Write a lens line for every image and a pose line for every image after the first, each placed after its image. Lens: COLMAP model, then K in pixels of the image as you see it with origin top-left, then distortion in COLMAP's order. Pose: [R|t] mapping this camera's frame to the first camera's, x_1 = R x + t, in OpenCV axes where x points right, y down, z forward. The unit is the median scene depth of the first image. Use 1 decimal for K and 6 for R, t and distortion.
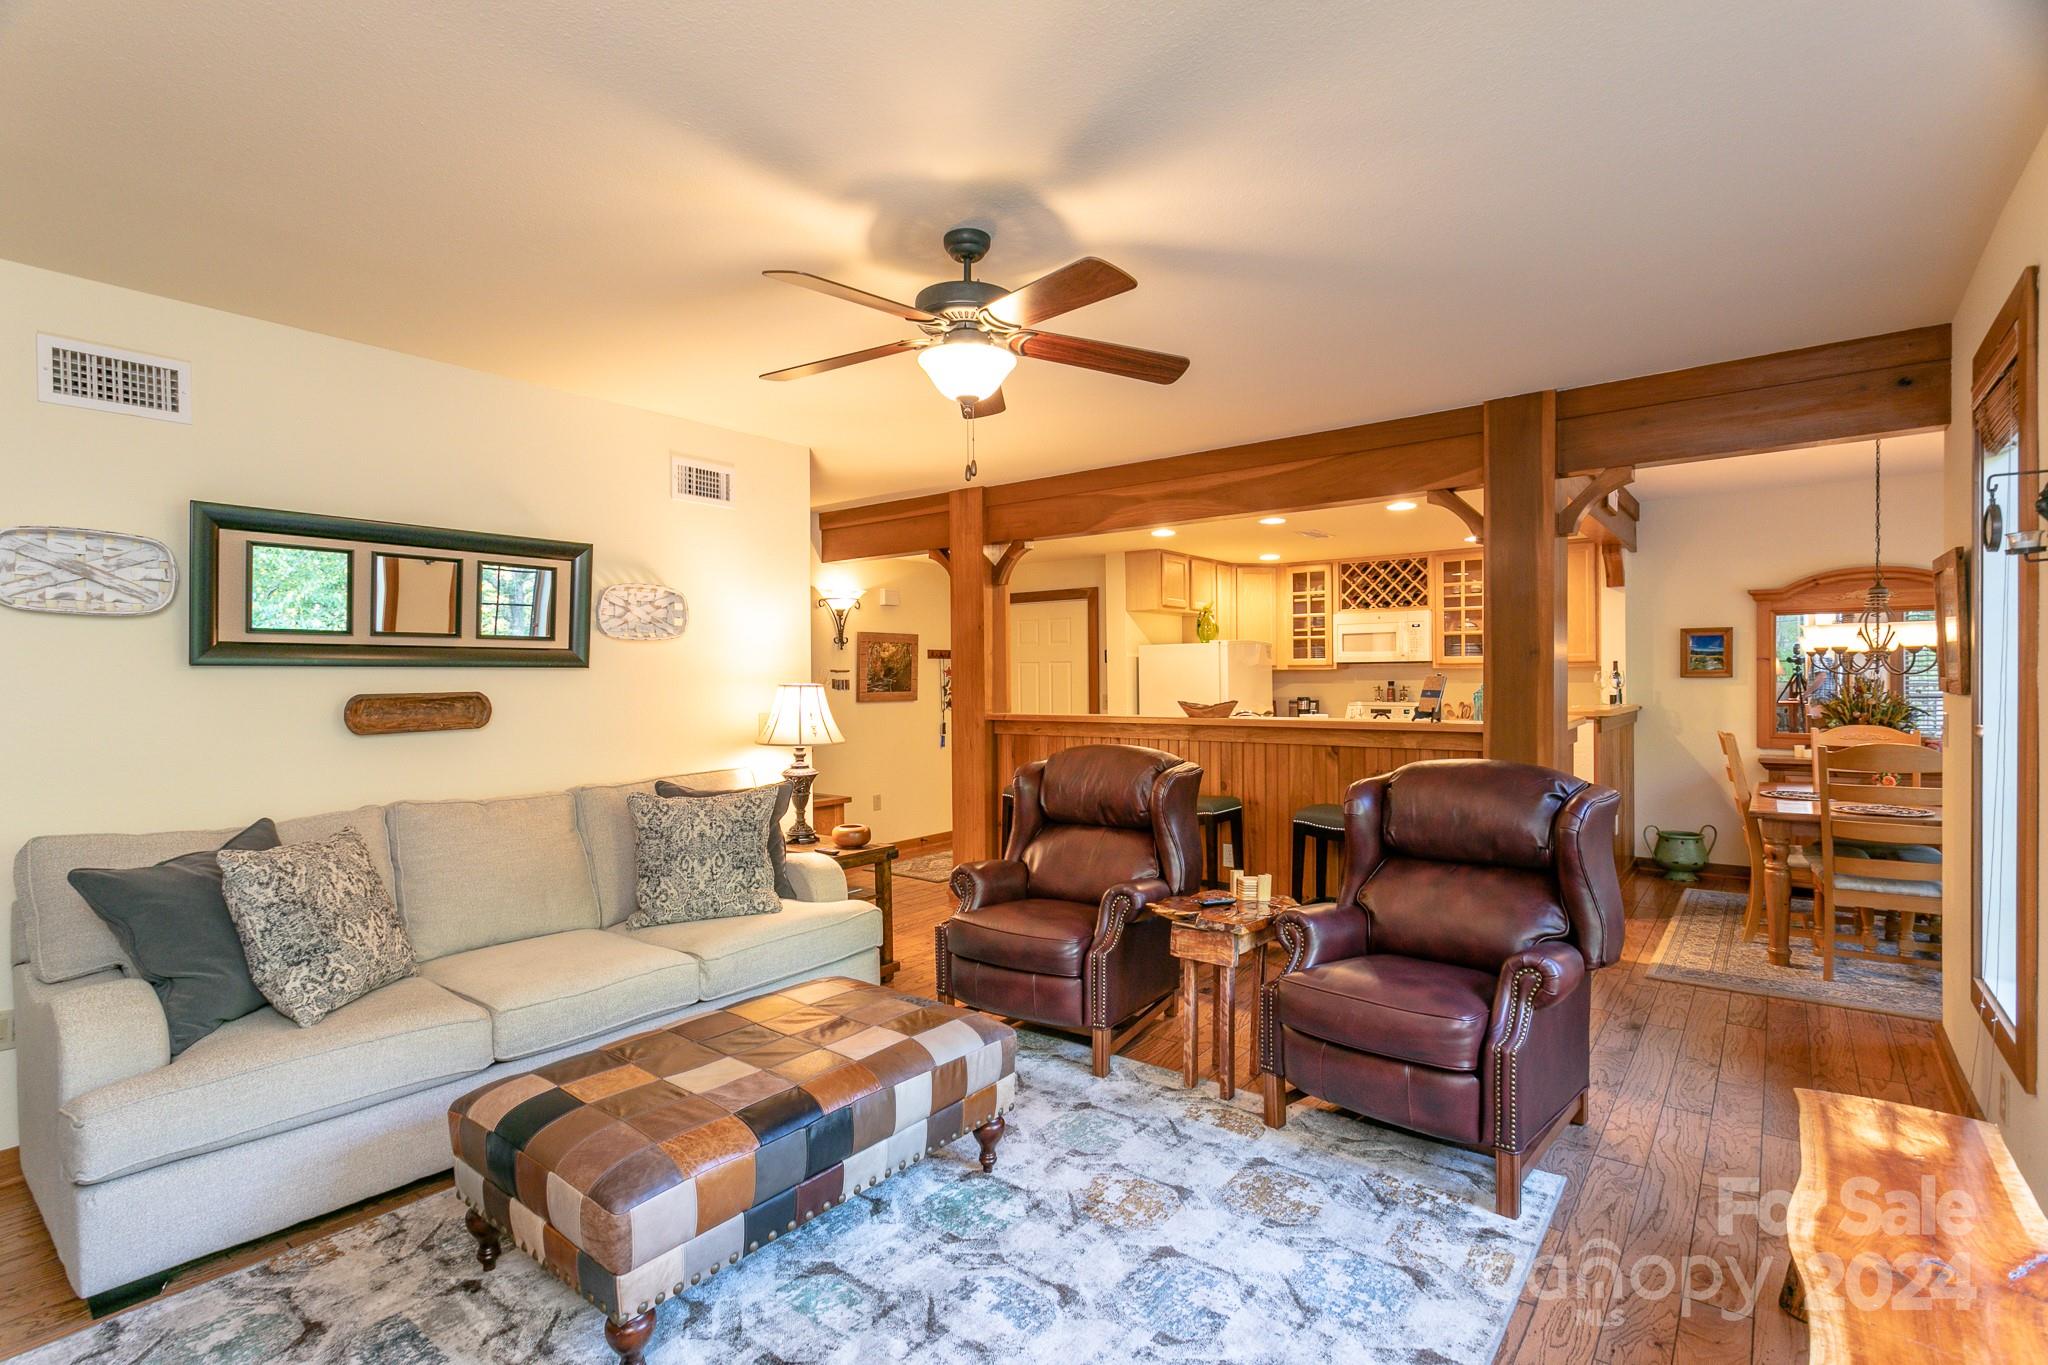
lens RADIAL K [[991.1, 0, 1059.0], [0, 991.1, 684.9], [0, 0, 1]] dist [-0.001882, 0.015425]
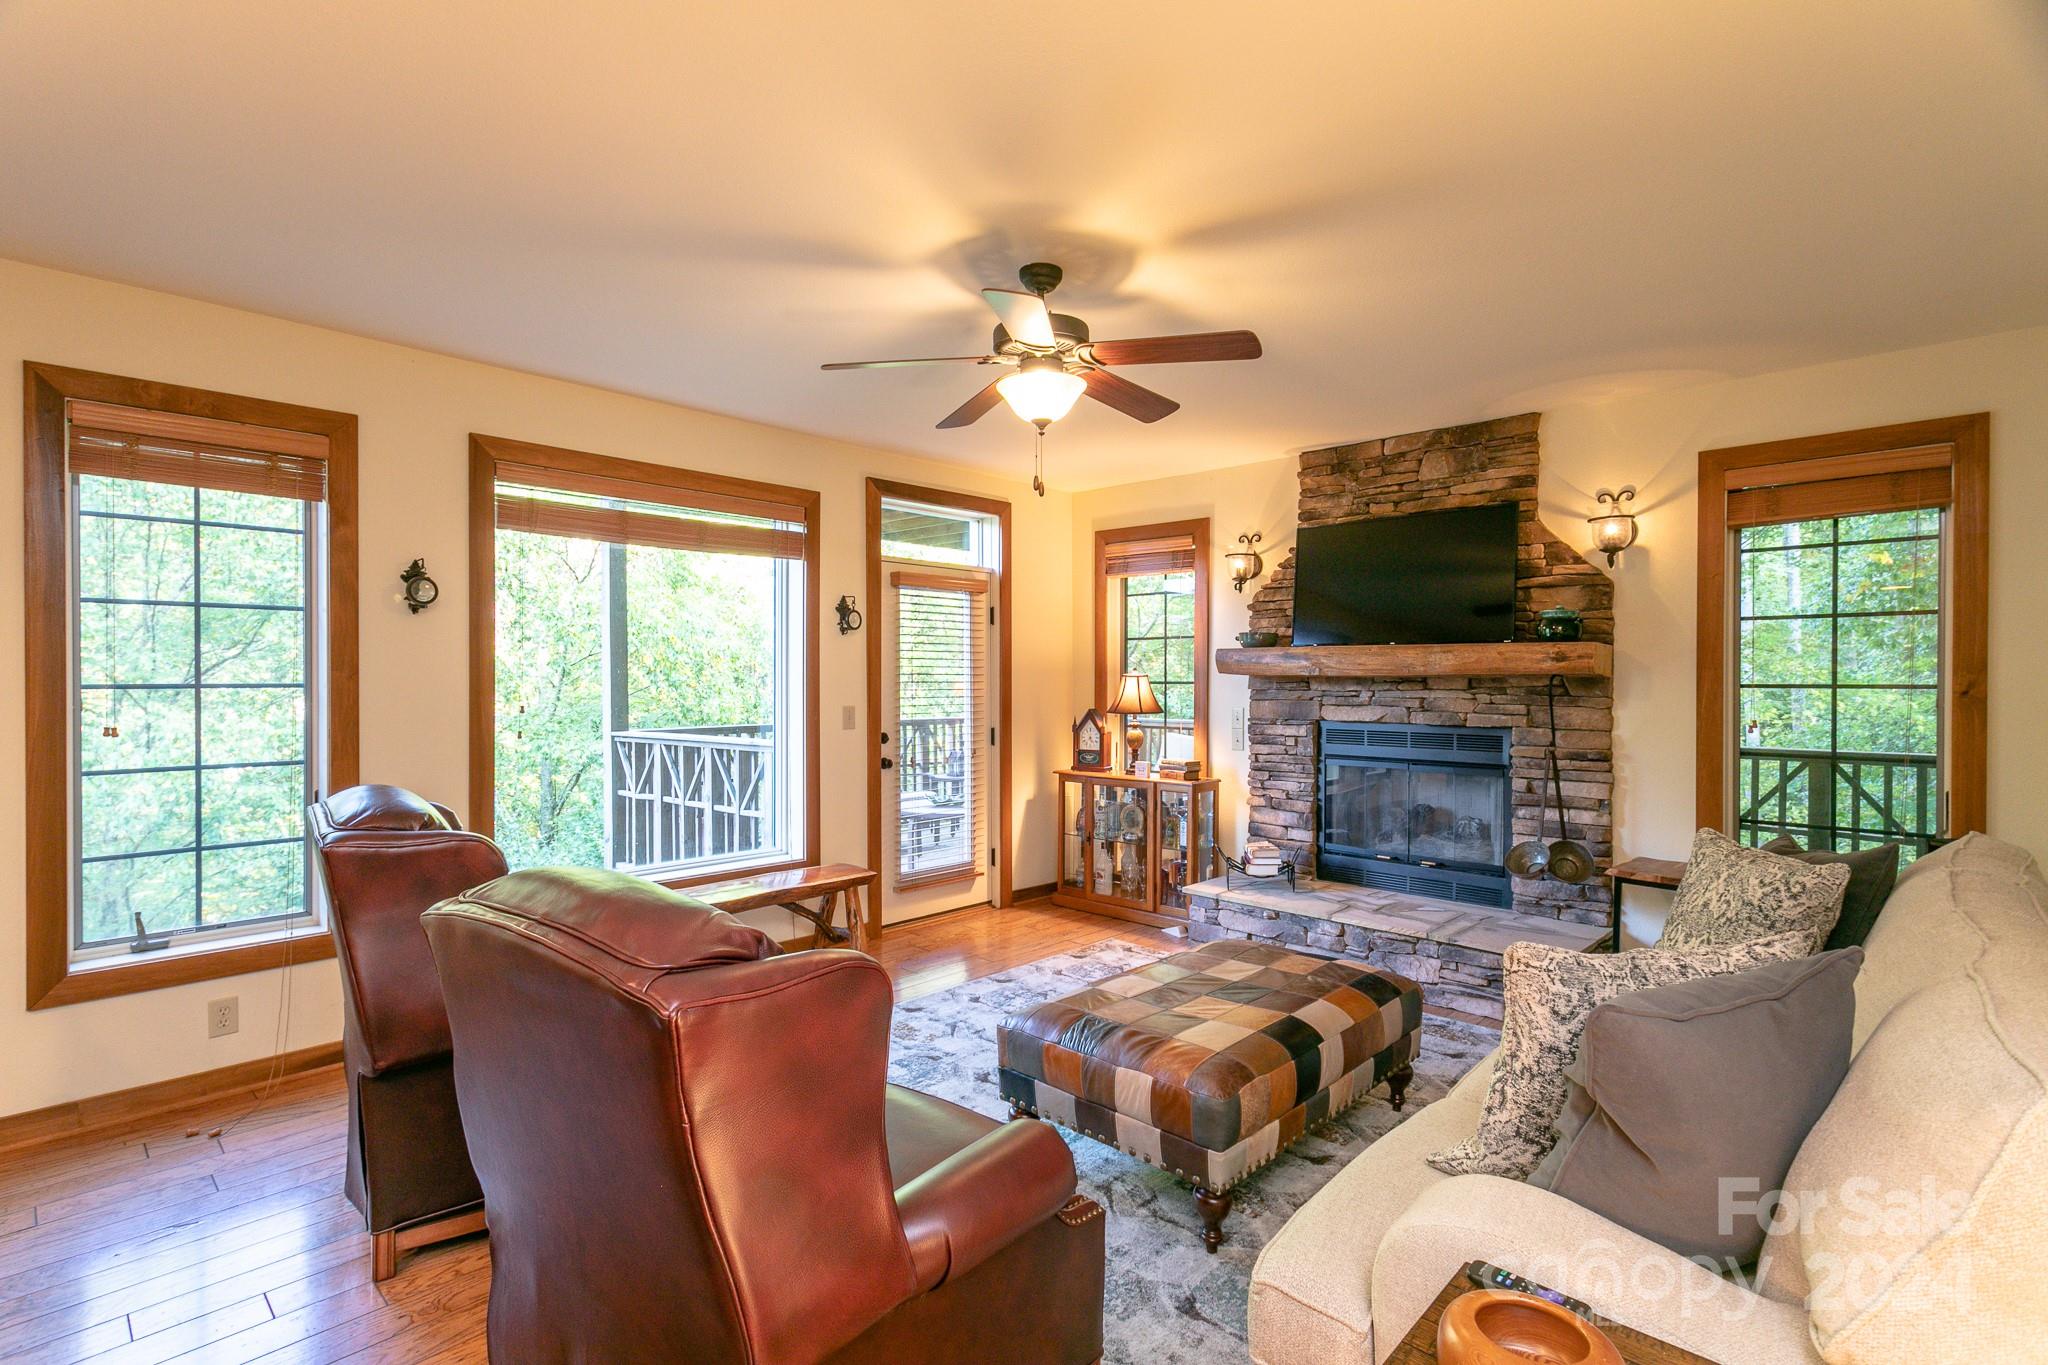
lens RADIAL K [[966.9, 0, 985.6], [0, 966.9, 683.0], [0, 0, 1]] dist [0.003346, 0.000652]
pose [[-0.986979, 0.005137, 0.160766, -0.079658], [0.007081, 0.999909, 0.011524, -0.005223], [-0.160692, 0.012512, -0.986925, 0.818107]]
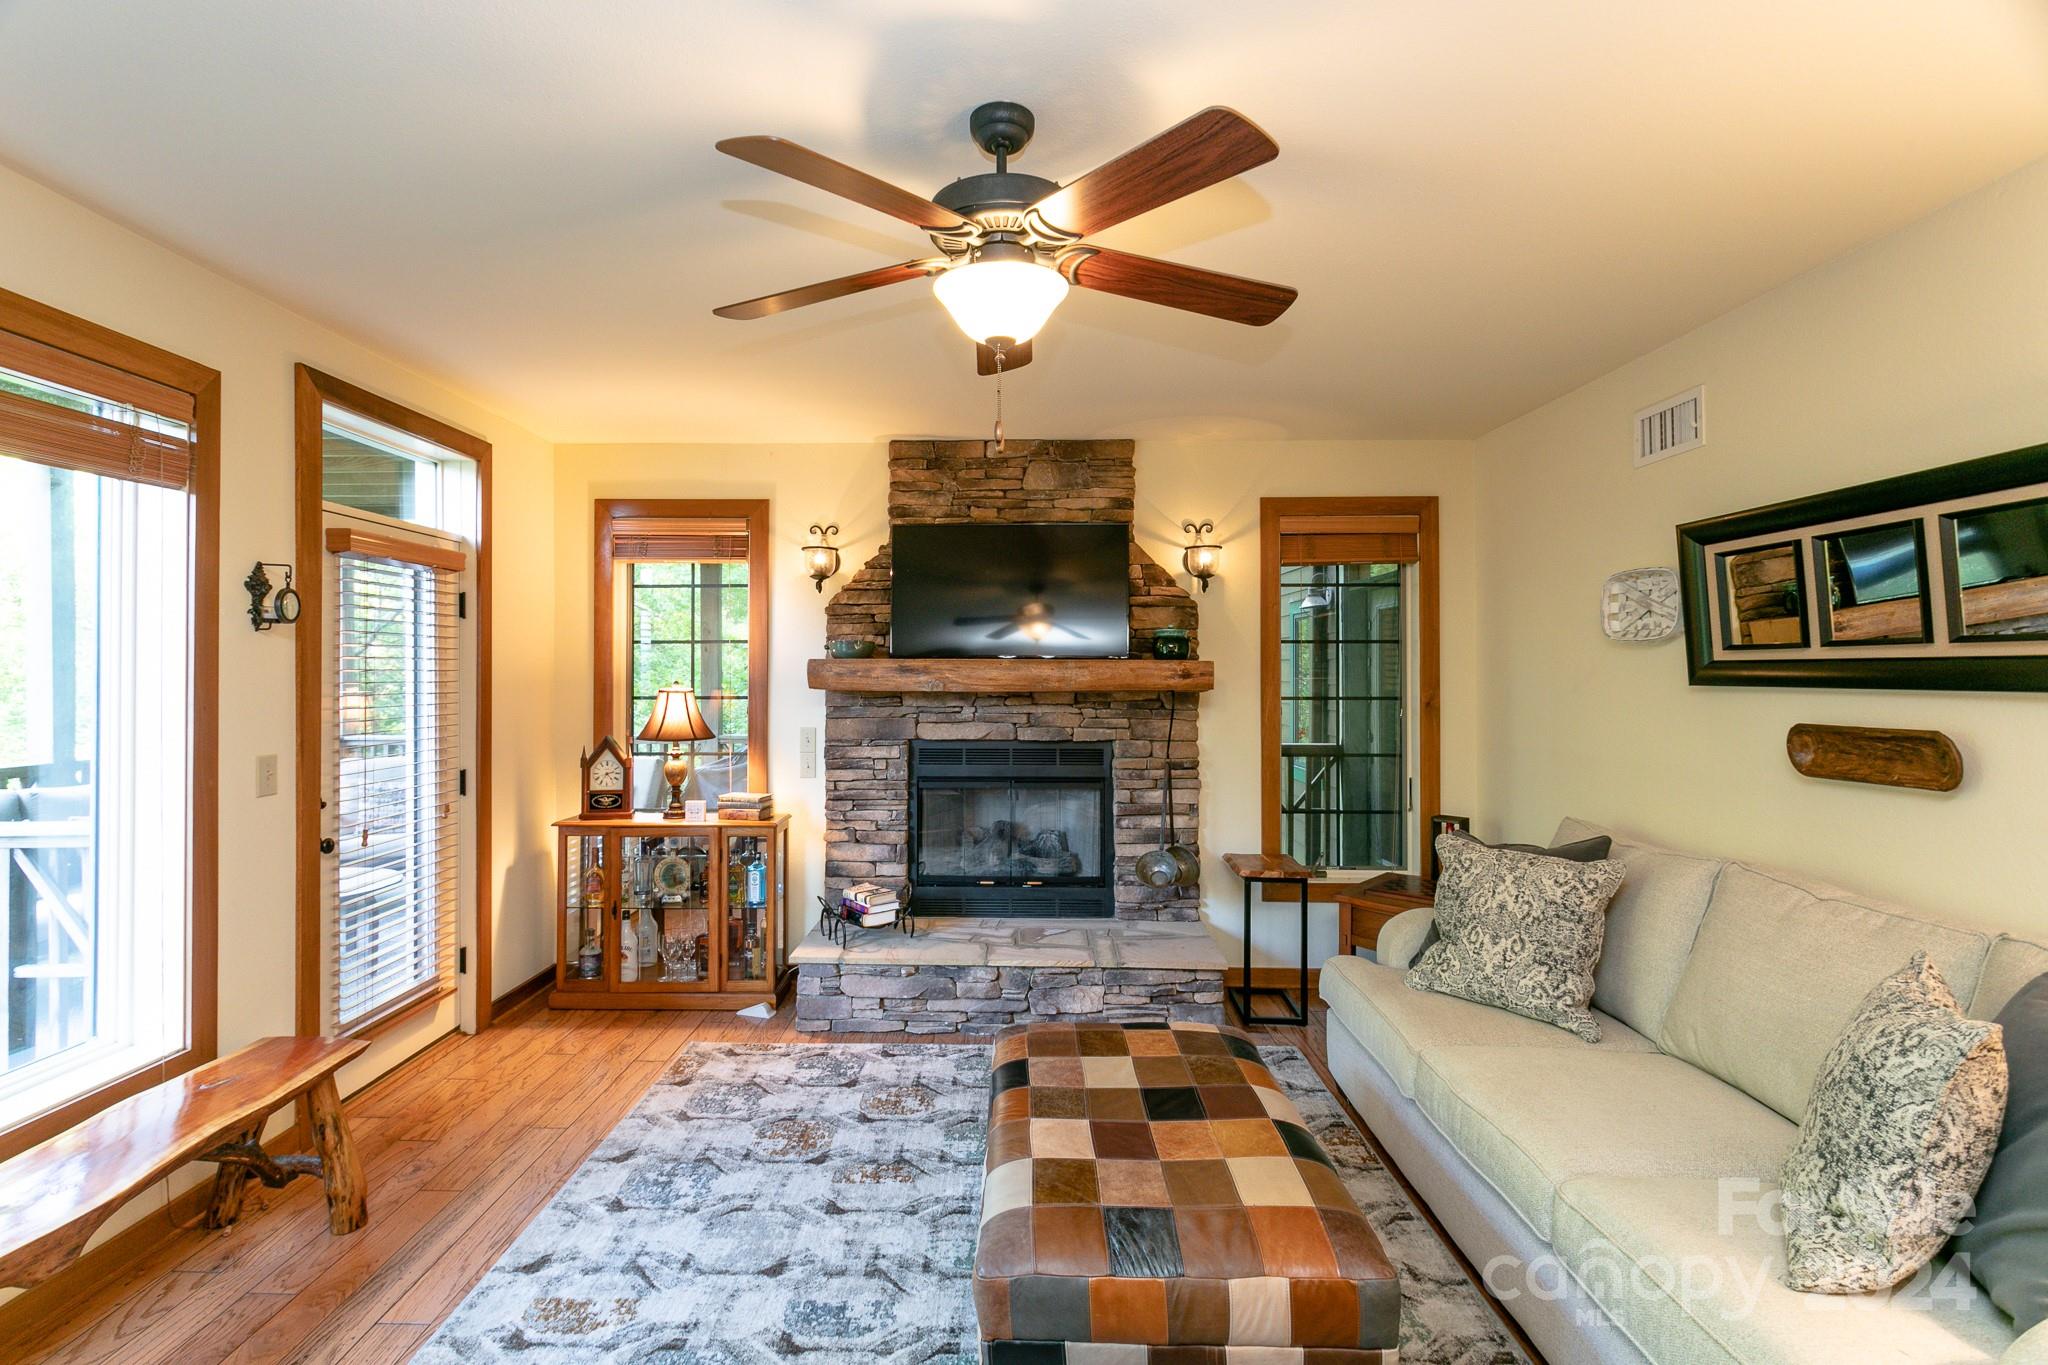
lens RADIAL K [[978.6, 0, 985.4], [0, 978.6, 662.8], [0, 0, 1]] dist [-0.000606, 0.001382]
pose [[-0.826688, 0.003775, -0.562648, 0.128402], [0.003227, 0.999993, 0.001966, -0.020624], [0.562651, -0.000190, -0.826694, 0.631455]]
